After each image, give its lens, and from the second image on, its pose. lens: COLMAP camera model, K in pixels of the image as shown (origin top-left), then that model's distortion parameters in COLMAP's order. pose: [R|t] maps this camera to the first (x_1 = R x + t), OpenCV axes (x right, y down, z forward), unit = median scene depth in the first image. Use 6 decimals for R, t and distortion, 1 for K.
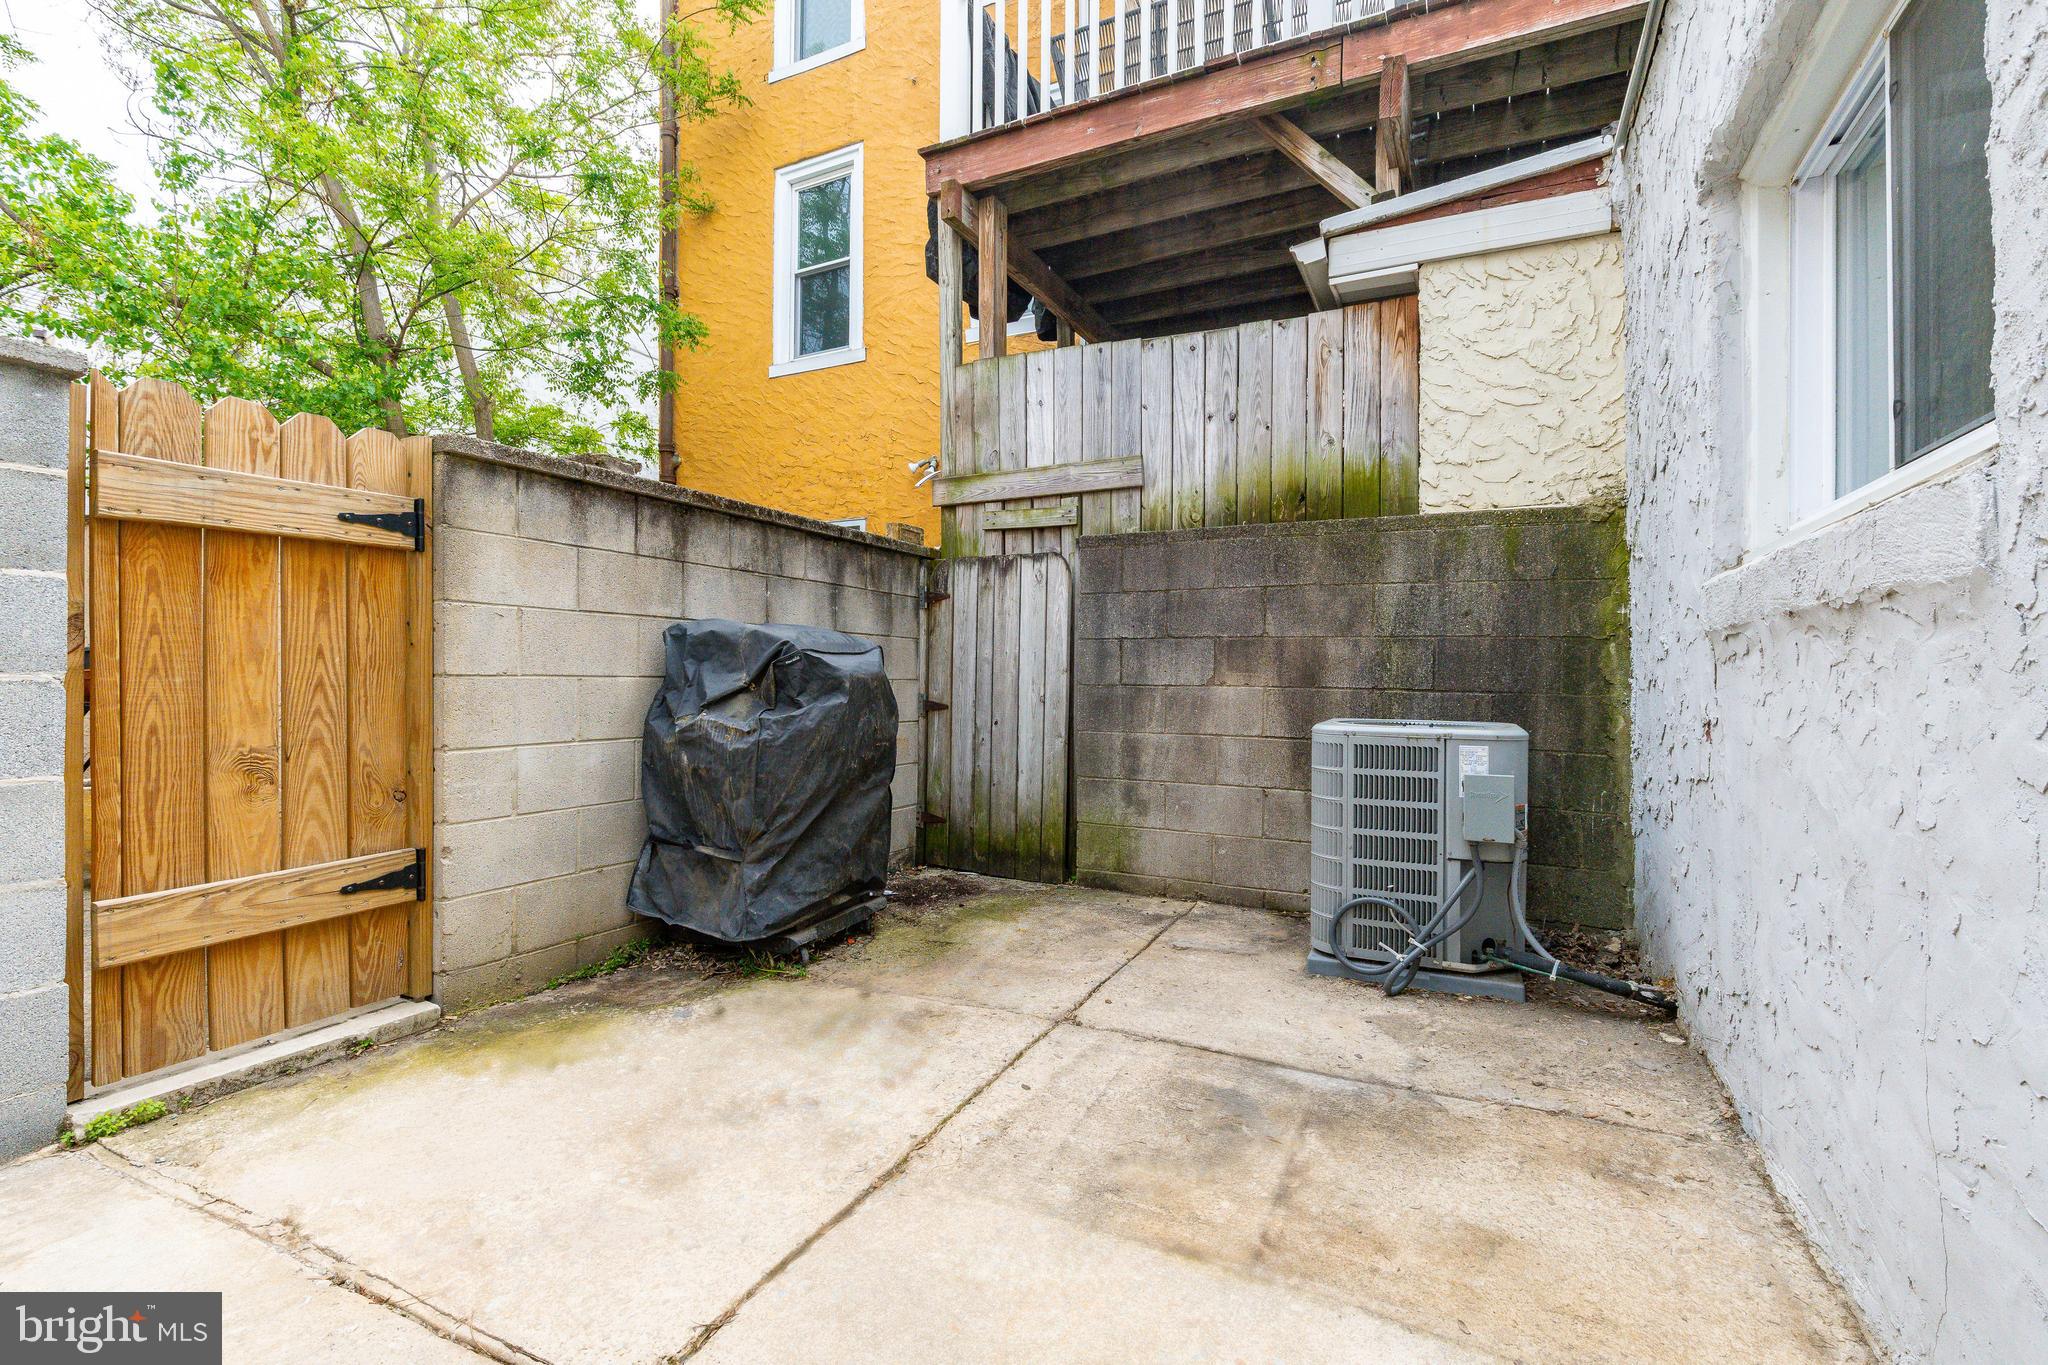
lens RADIAL K [[914.8, 0, 1021.1], [0, 914.8, 665.8], [0, 0, 1]] dist [0.013245, -0.000632]
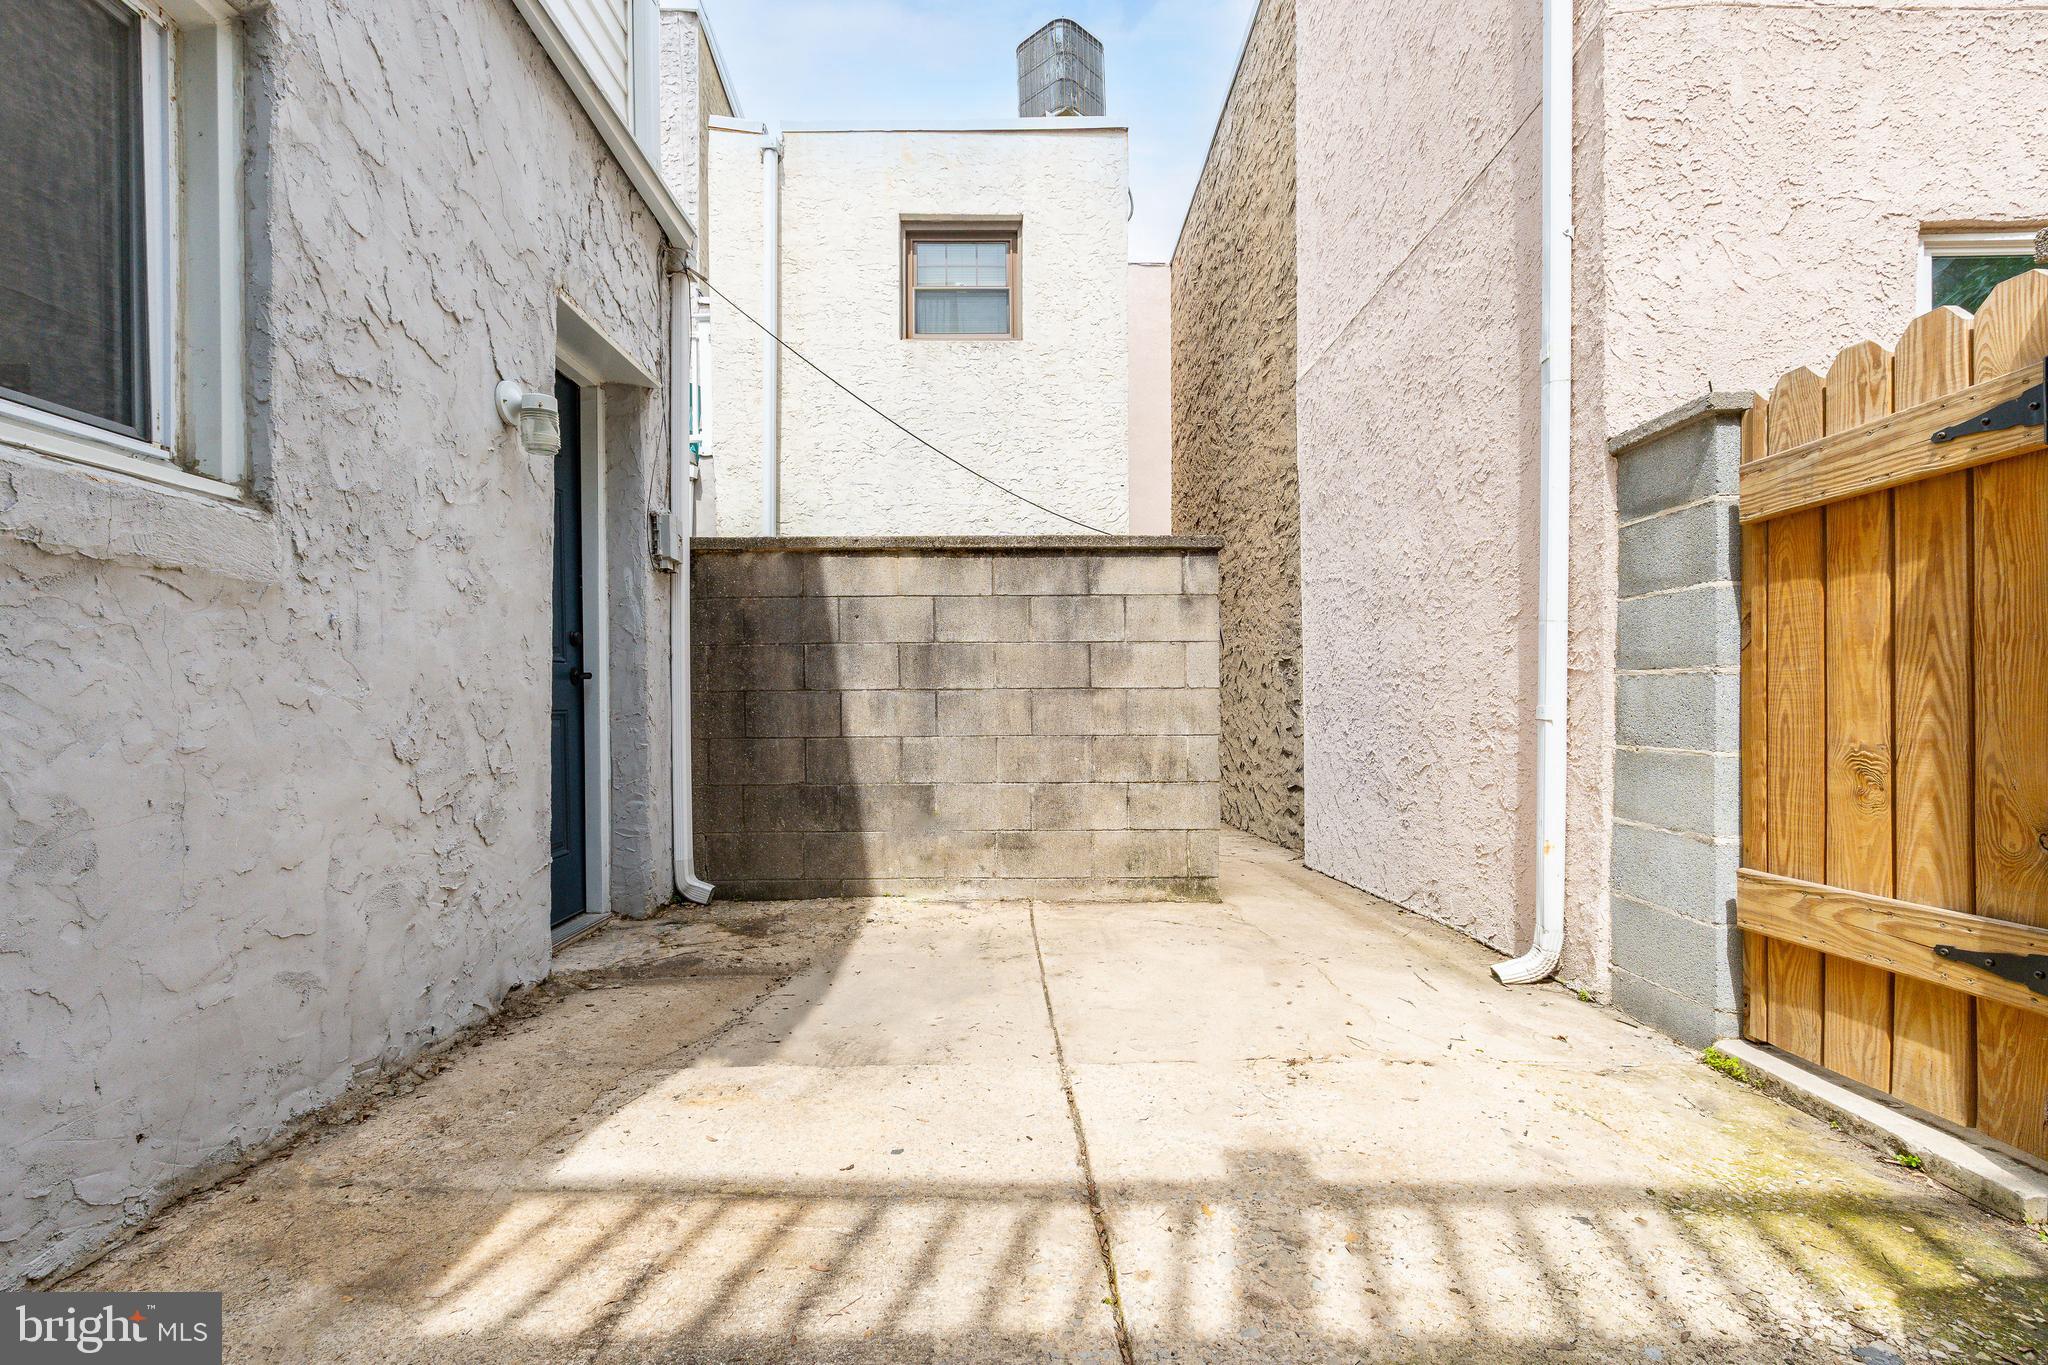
lens RADIAL K [[914.8, 0, 1000.5], [0, 914.8, 724.1], [0, 0, 1]] dist [0.013245, -0.000632]
pose [[-0.892167, 0.002885, -0.451696, 0.261669], [-0.001102, 0.999963, 0.008565, 0.060575], [0.451704, 0.008139, -0.892131, 1.343691]]
